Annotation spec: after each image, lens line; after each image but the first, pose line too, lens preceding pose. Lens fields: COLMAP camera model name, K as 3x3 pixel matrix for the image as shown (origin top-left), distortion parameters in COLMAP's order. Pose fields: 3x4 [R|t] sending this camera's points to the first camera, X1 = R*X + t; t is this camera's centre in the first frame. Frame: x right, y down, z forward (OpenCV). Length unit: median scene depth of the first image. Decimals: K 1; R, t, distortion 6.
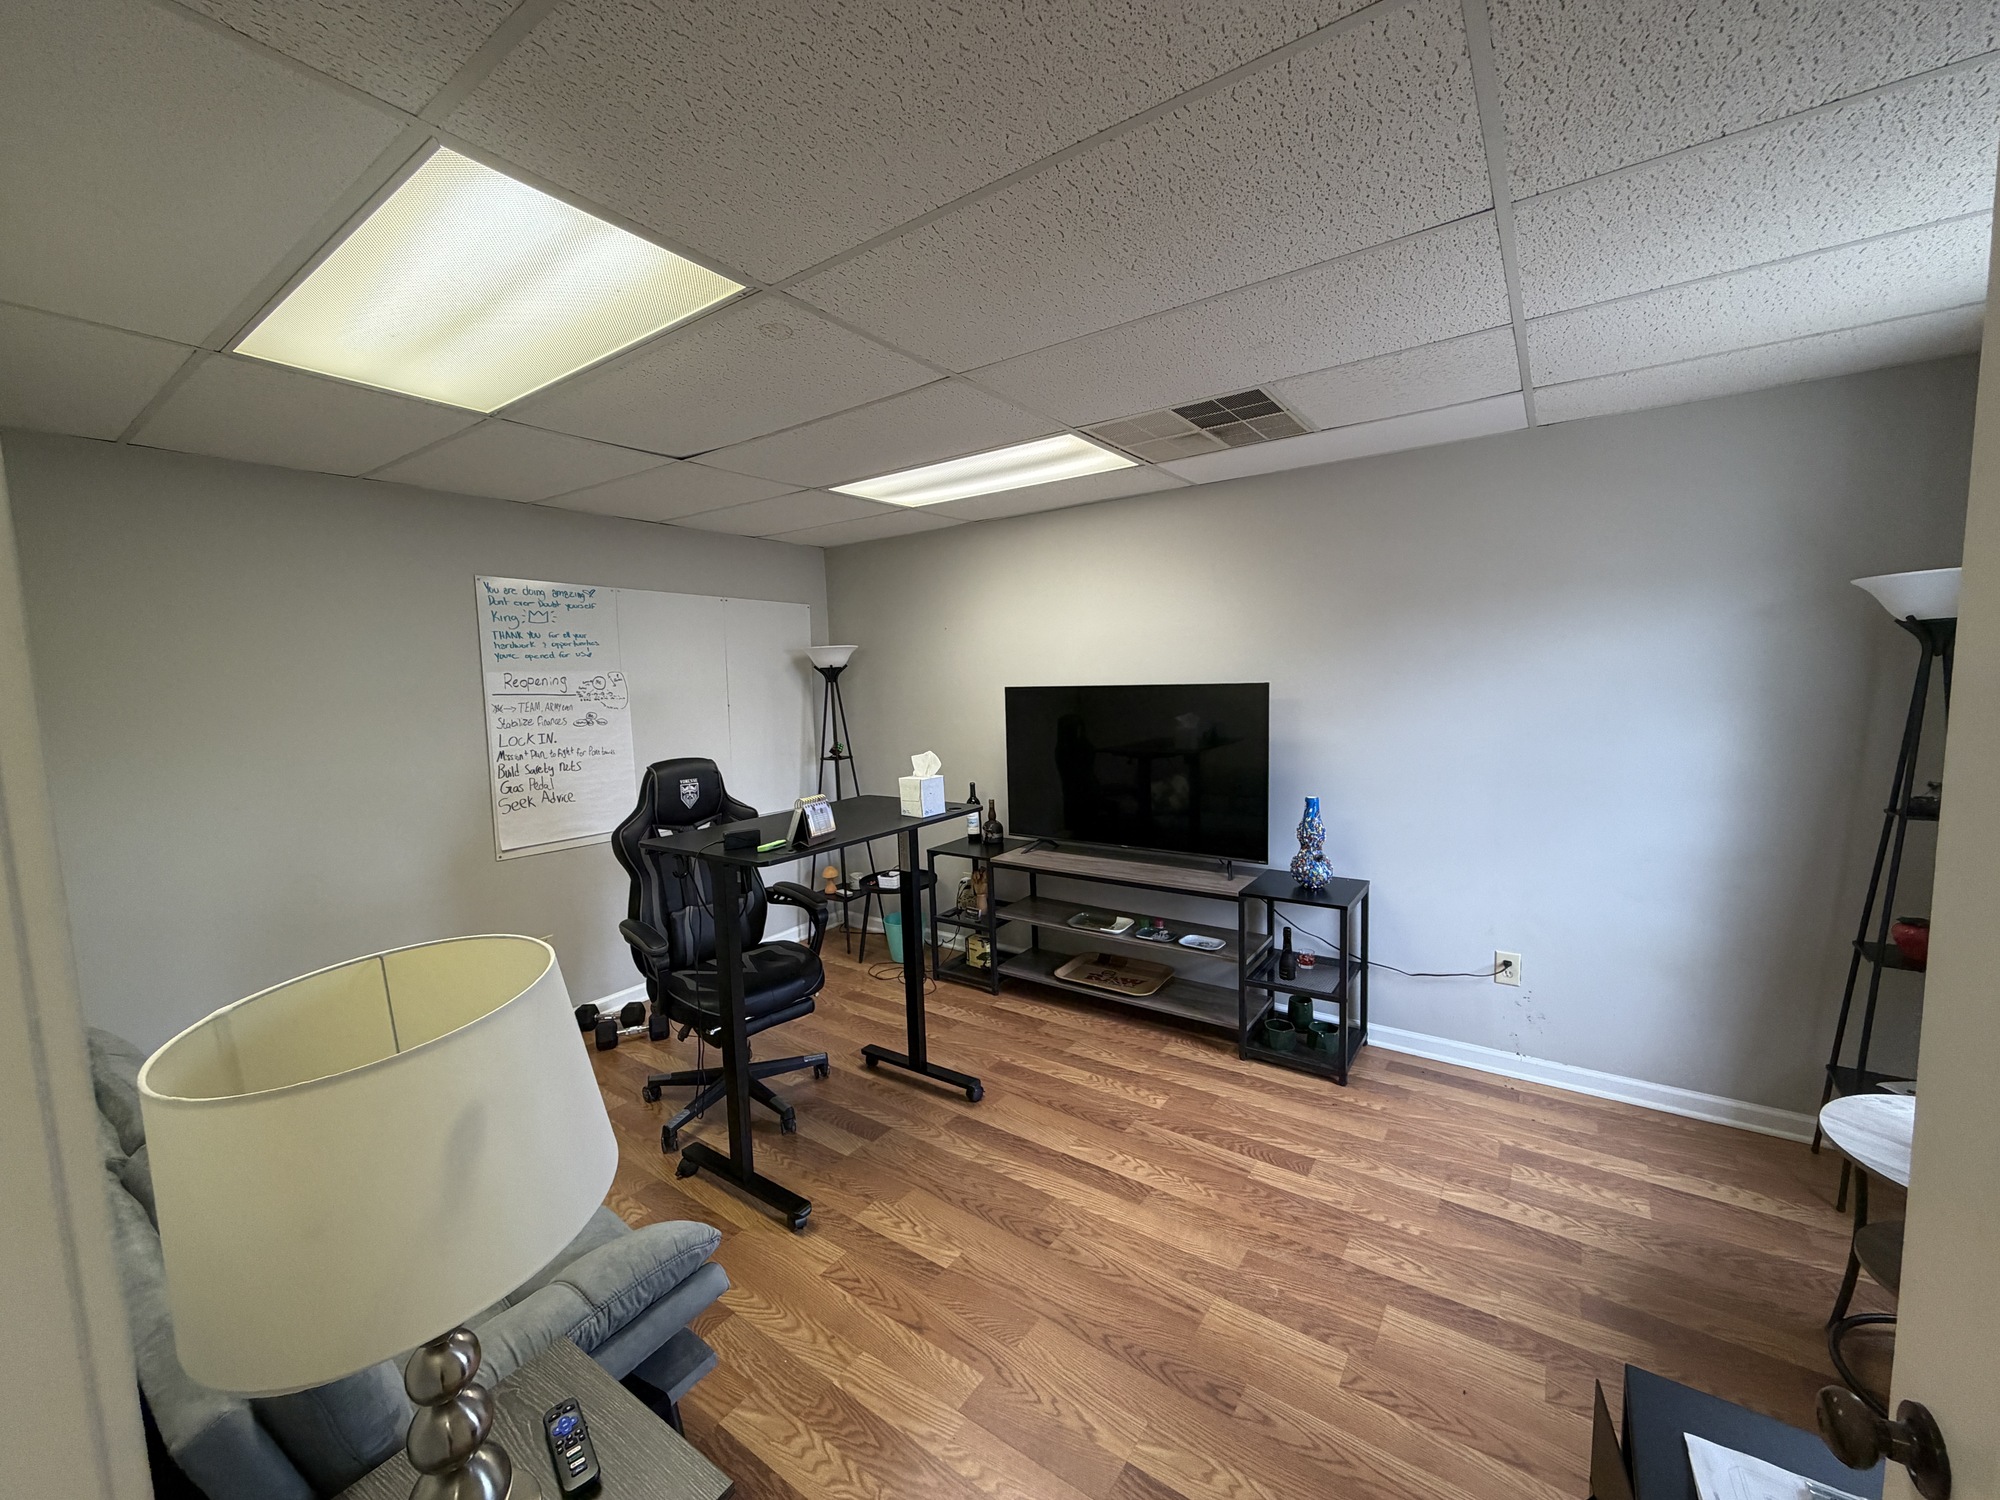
lens RADIAL K [[809.3, 0, 1007.8], [0, 809.3, 766.6], [0, 0, 1]] dist [-0.010705, -0.000043]
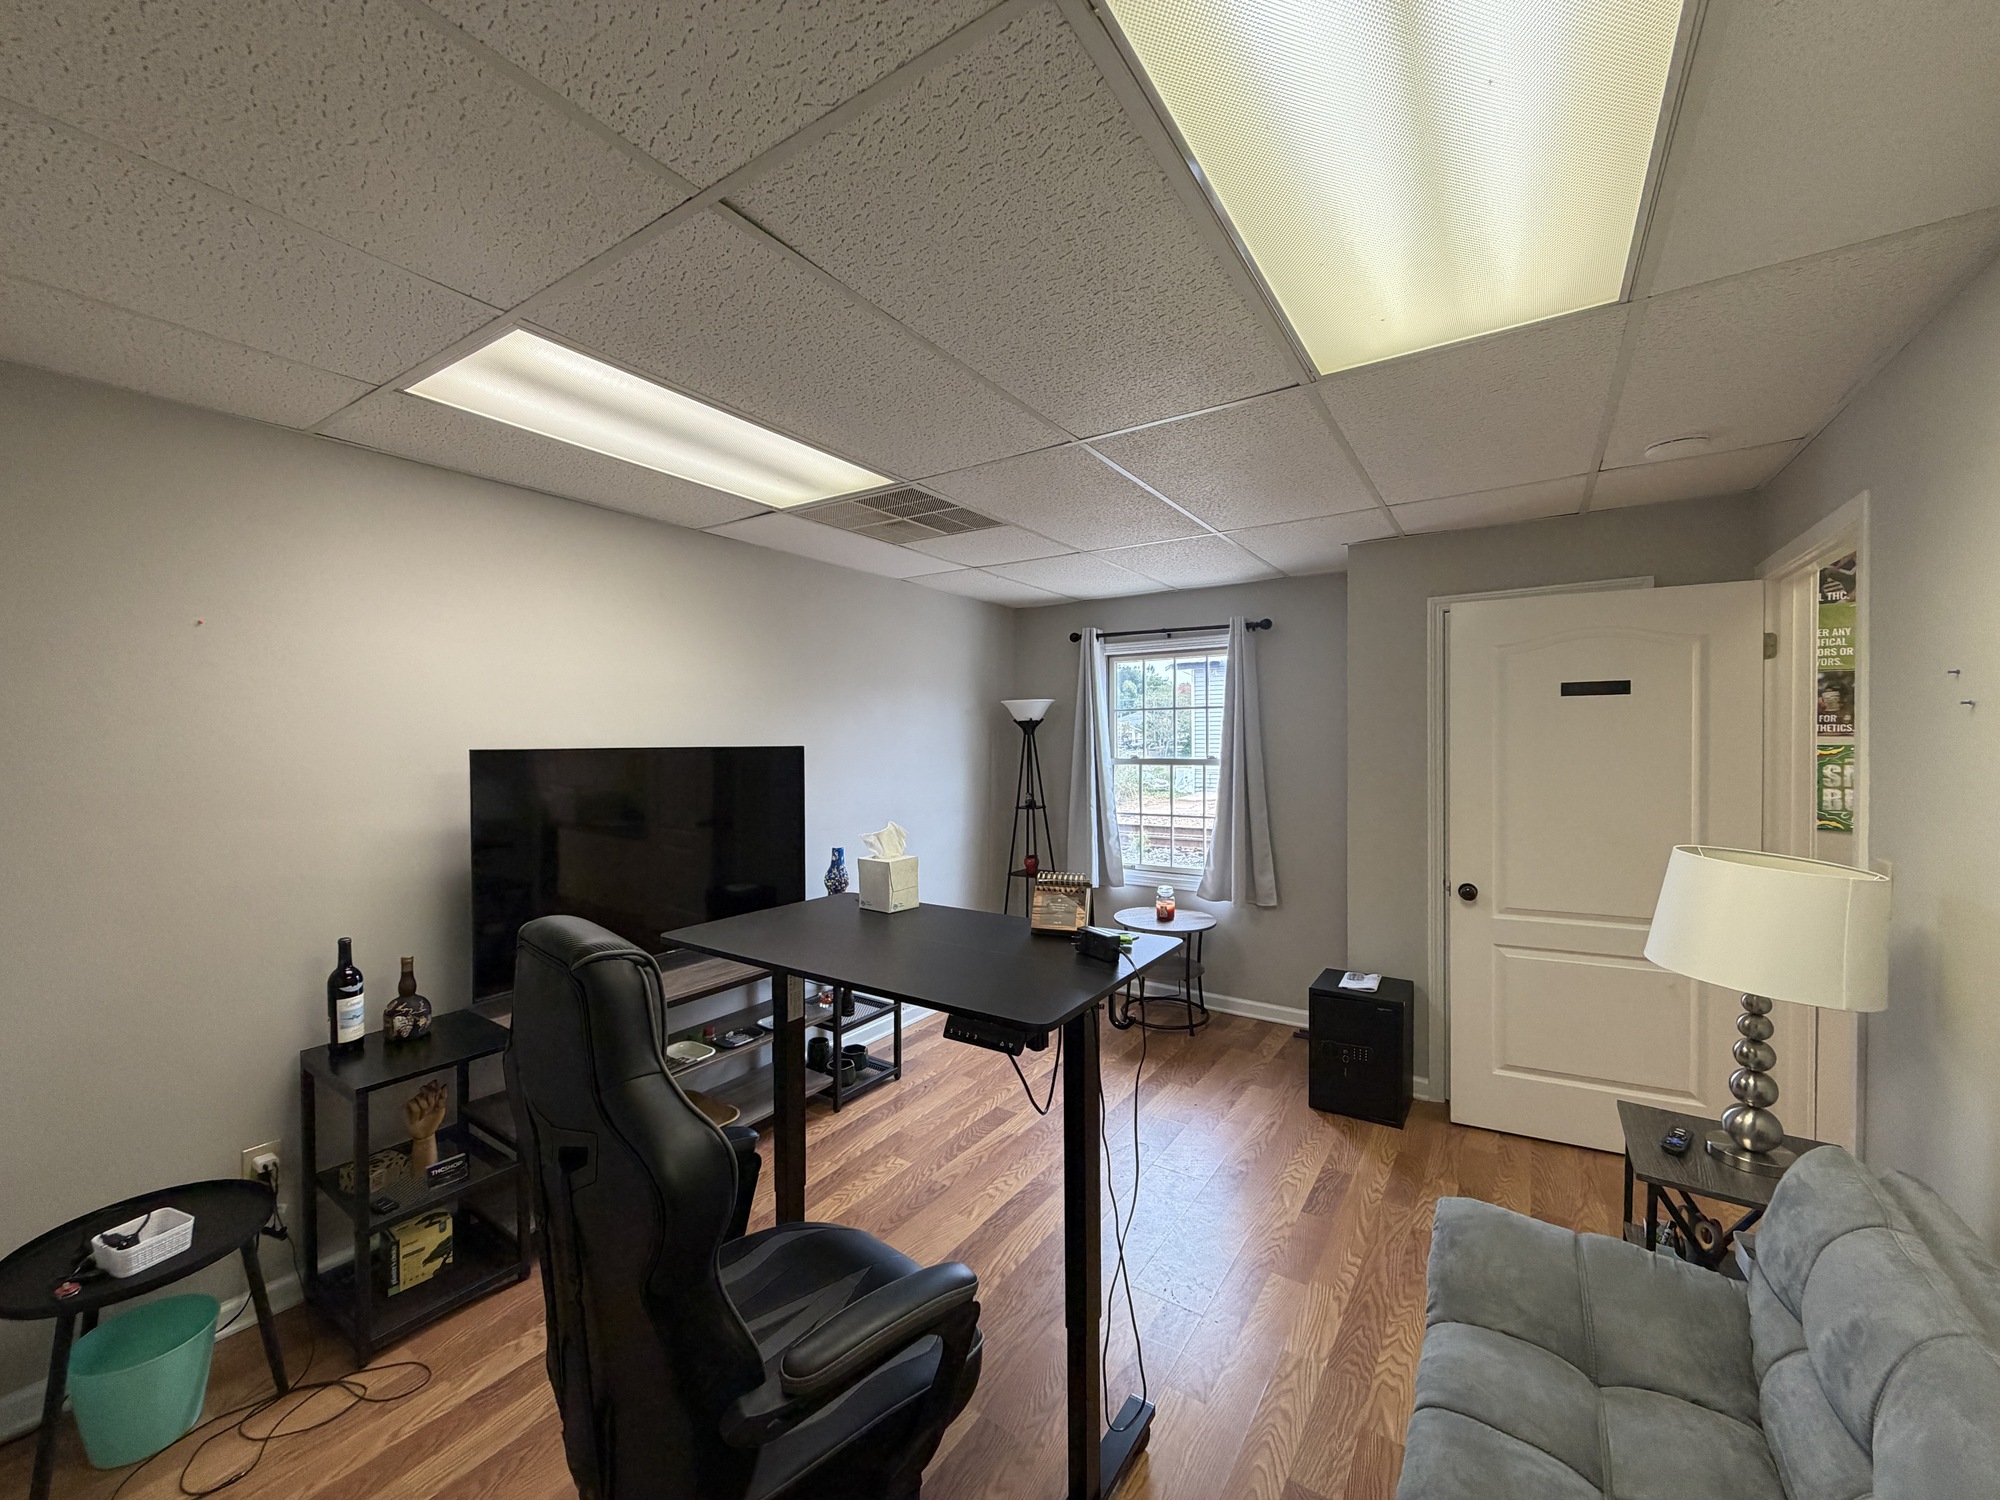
lens RADIAL K [[792.1, 0, 998.1], [0, 792.1, 747.5], [0, 0, 1]] dist [0.001470, 0.000068]
pose [[-0.028104, 0.010665, 0.999548, -1.036766], [0.107373, 0.994190, -0.007589, -0.096519], [-0.993821, 0.107112, -0.029086, 1.102810]]
